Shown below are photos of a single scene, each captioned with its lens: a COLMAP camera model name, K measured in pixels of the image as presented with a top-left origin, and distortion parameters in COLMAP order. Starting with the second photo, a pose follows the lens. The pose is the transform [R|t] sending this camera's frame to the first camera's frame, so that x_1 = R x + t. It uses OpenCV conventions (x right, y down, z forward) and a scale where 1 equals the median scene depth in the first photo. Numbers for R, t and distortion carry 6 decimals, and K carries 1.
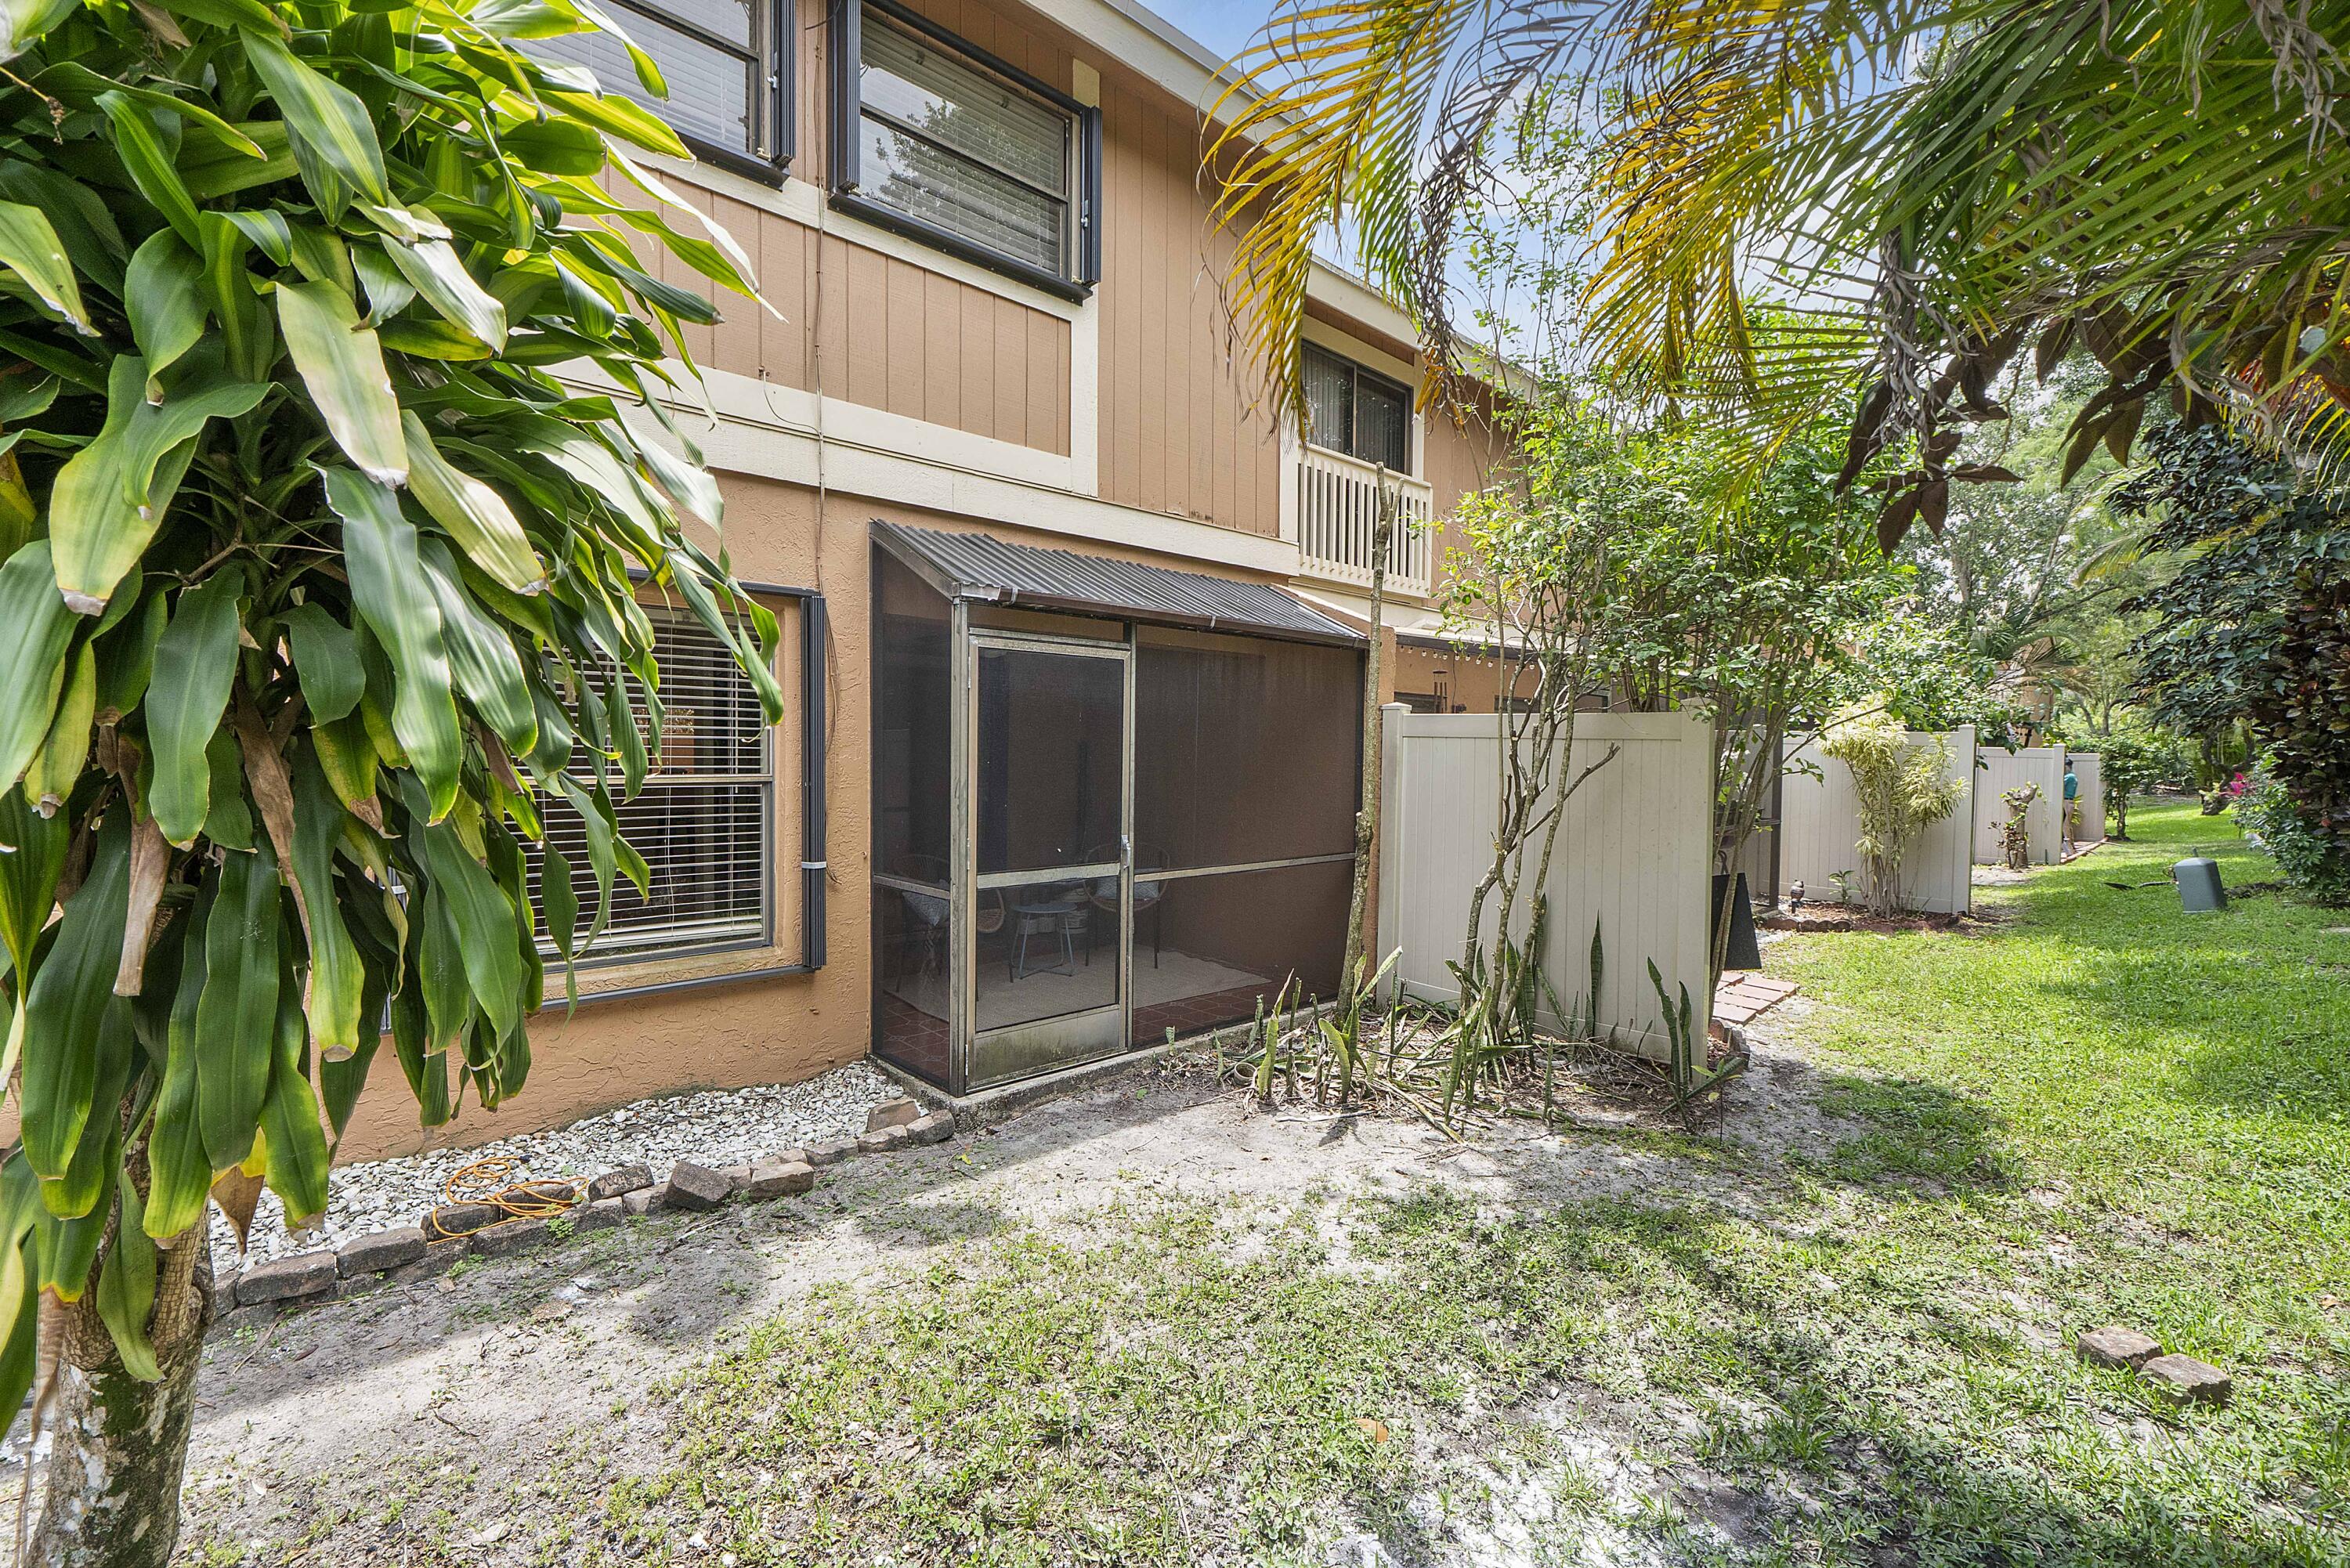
lens RADIAL K [[997.0, 0, 1178.6], [0, 997.0, 775.0], [0, 0, 1]] dist [-0.007376, -0.000754]
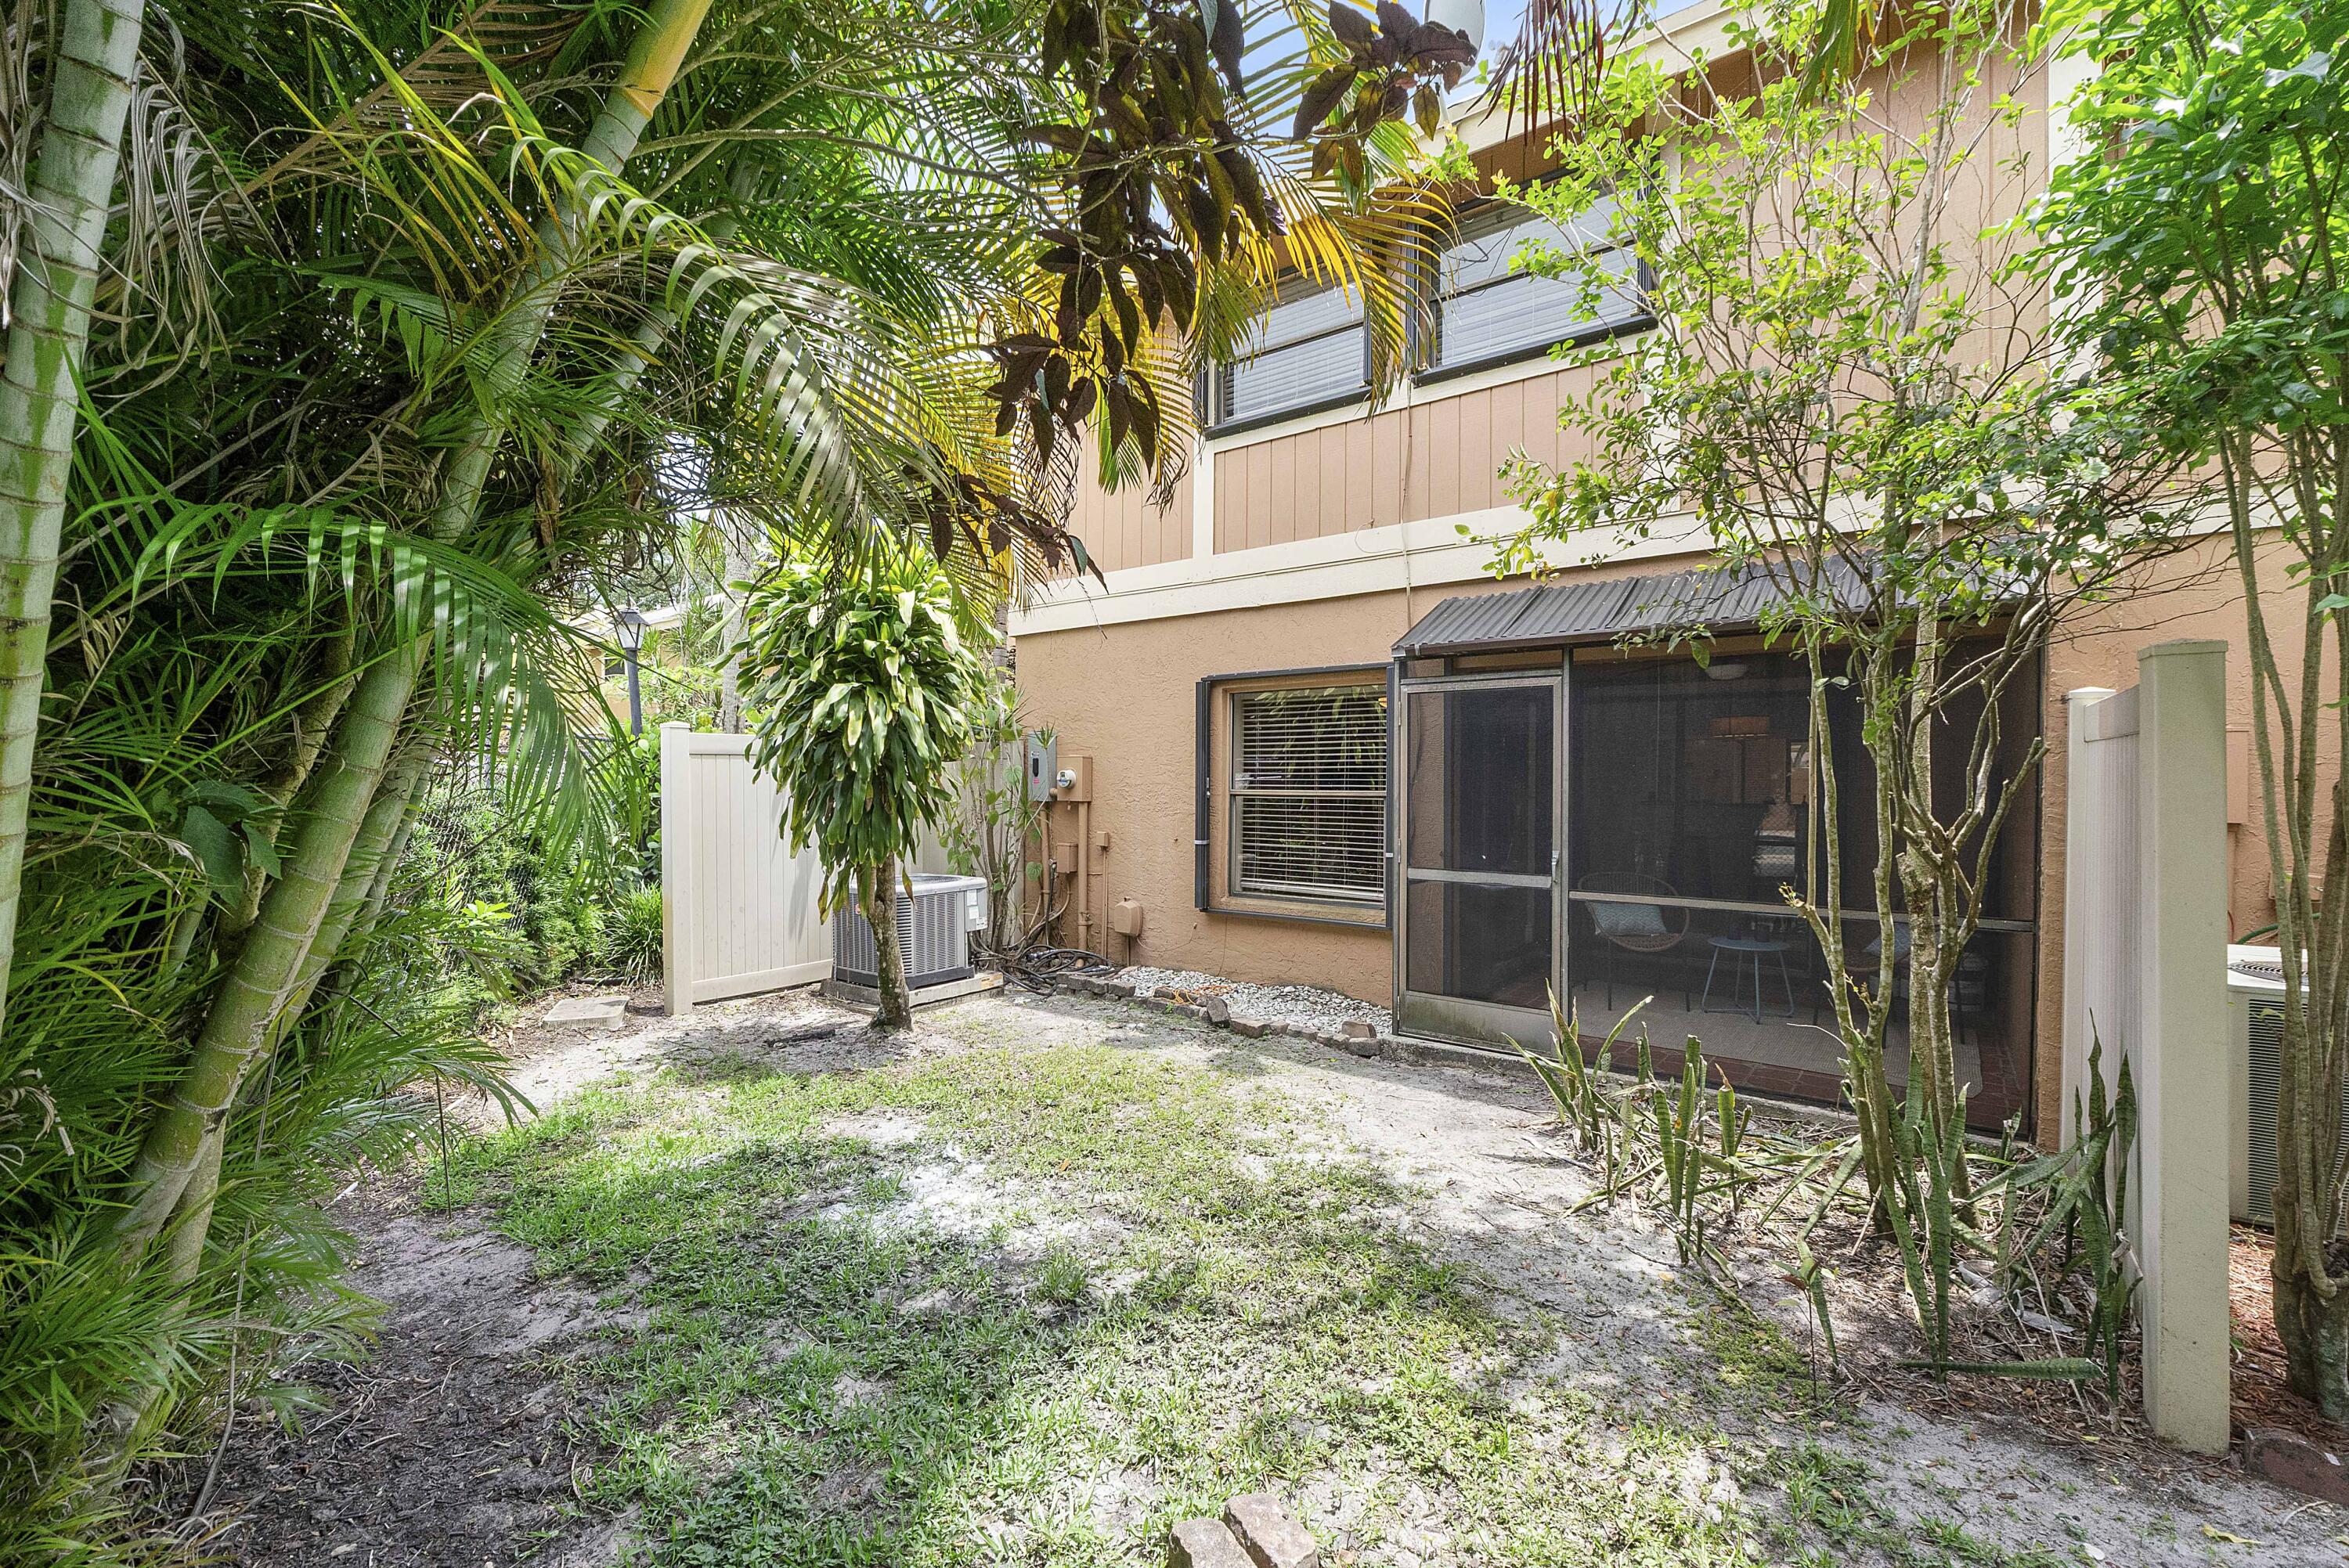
lens RADIAL K [[996.5, 0, 1179.0], [0, 996.5, 787.2], [0, 0, 1]] dist [-0.007376, -0.000754]
pose [[0.165256, -0.007740, -0.986220, 1.080268], [-0.030620, 0.999447, -0.012975, 0.021603], [0.985775, 0.032342, 0.164927, 0.511086]]
